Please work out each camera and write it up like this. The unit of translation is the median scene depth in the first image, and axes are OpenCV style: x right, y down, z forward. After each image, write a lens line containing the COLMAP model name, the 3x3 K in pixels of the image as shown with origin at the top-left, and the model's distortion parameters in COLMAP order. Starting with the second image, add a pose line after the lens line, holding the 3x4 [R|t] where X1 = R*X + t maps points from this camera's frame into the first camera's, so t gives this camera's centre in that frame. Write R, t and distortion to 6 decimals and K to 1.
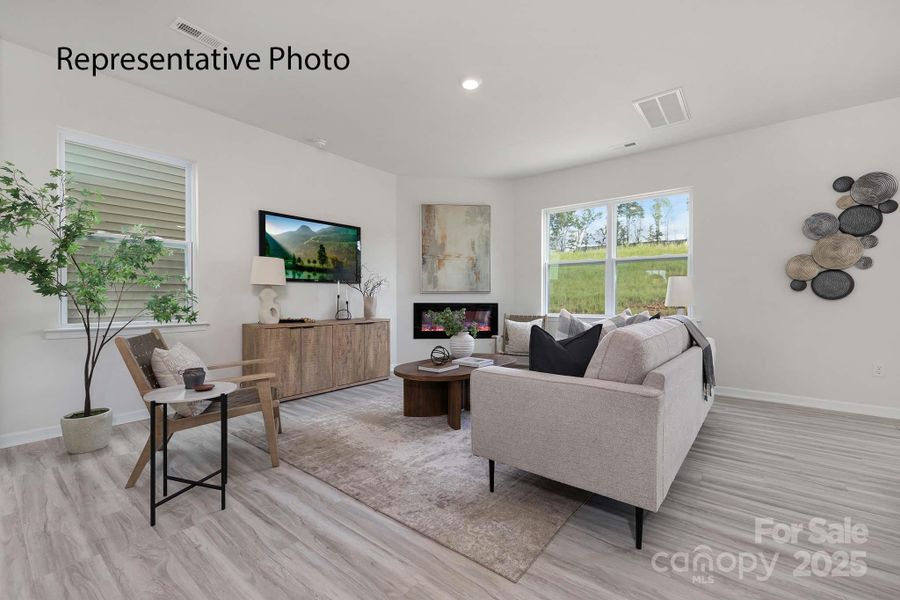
lens RADIAL K [[381.5, 0, 450.0], [0, 381.5, 300.0], [0, 0, 1]] dist [0.000503, 0.000408]
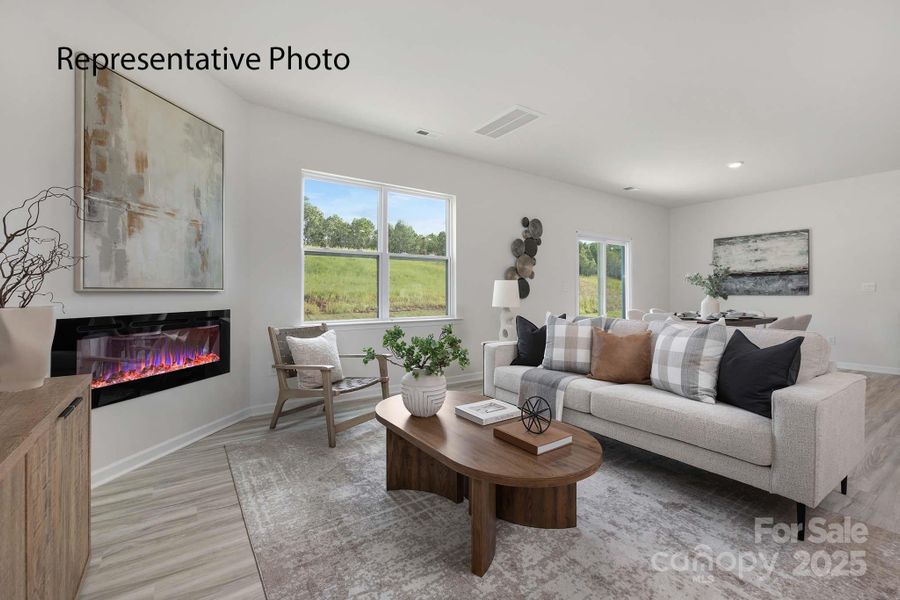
lens RADIAL K [[387.8, 0, 449.1], [0, 387.8, 292.4], [0, 0, 1]] dist [0.001143, 0.000088]
pose [[0.290070, -0.002636, 0.957002, -0.530520], [0.001106, 0.999996, 0.002419, -0.028436], [-0.957005, 0.000357, 0.290072, 0.847477]]
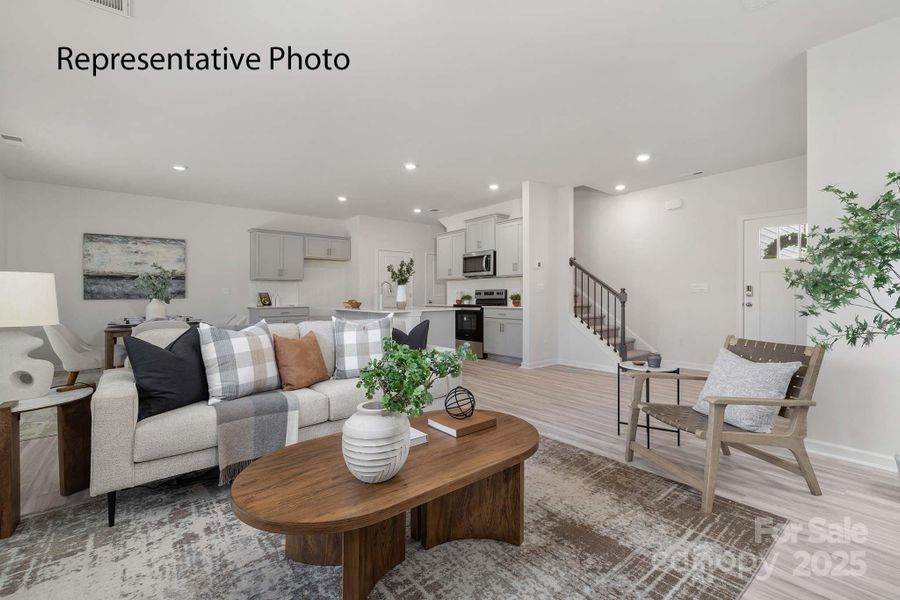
lens RADIAL K [[387.8, 0, 449.1], [0, 387.8, 292.4], [0, 0, 1]] dist [0.001143, 0.000088]
pose [[-0.977550, 0.004099, 0.210664, -0.125944], [0.003343, 0.999987, -0.003947, -0.027077], [-0.210677, -0.003154, -0.977551, 1.439355]]
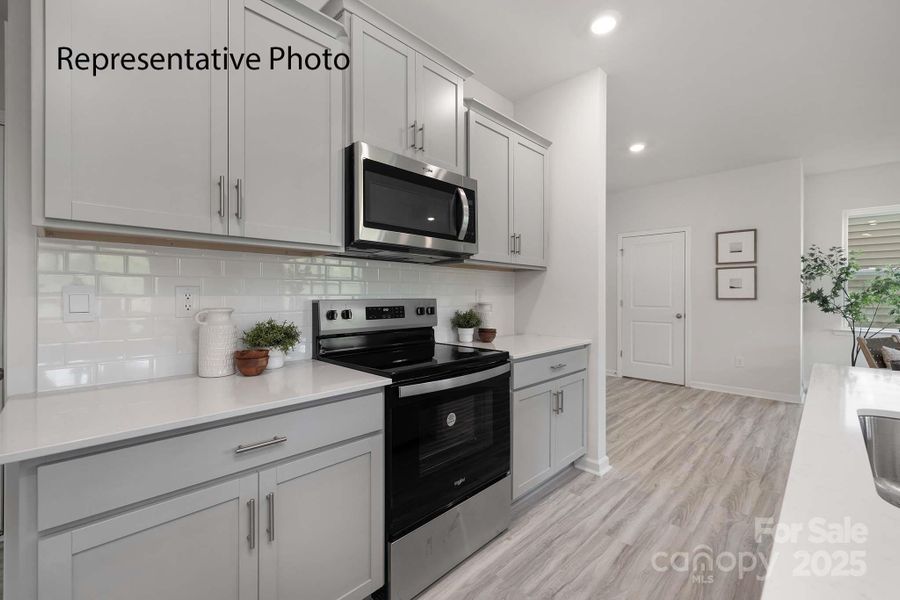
lens RADIAL K [[382.0, 0, 452.2], [0, 382.0, 296.6], [0, 0, 1]] dist [-0.003827, -0.000541]
pose [[-0.104441, 0.004187, -0.994522, 0.683473], [-0.005379, 0.999974, 0.004774, -0.057062], [0.994517, 0.005848, -0.104416, -0.448410]]
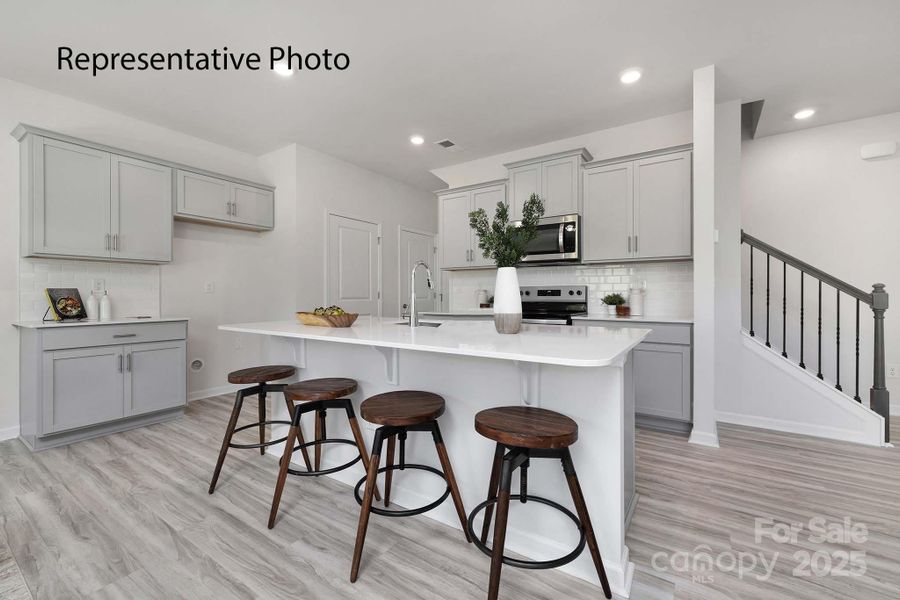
lens RADIAL K [[379.1, 0, 448.4], [0, 379.1, 296.0], [0, 0, 1]] dist [0.002790, 0.000354]
pose [[-0.996637, -0.000094, -0.081949, 0.502771], [-0.000421, 0.999992, 0.003974, -0.023525], [0.081948, 0.003995, -0.996629, 0.521585]]
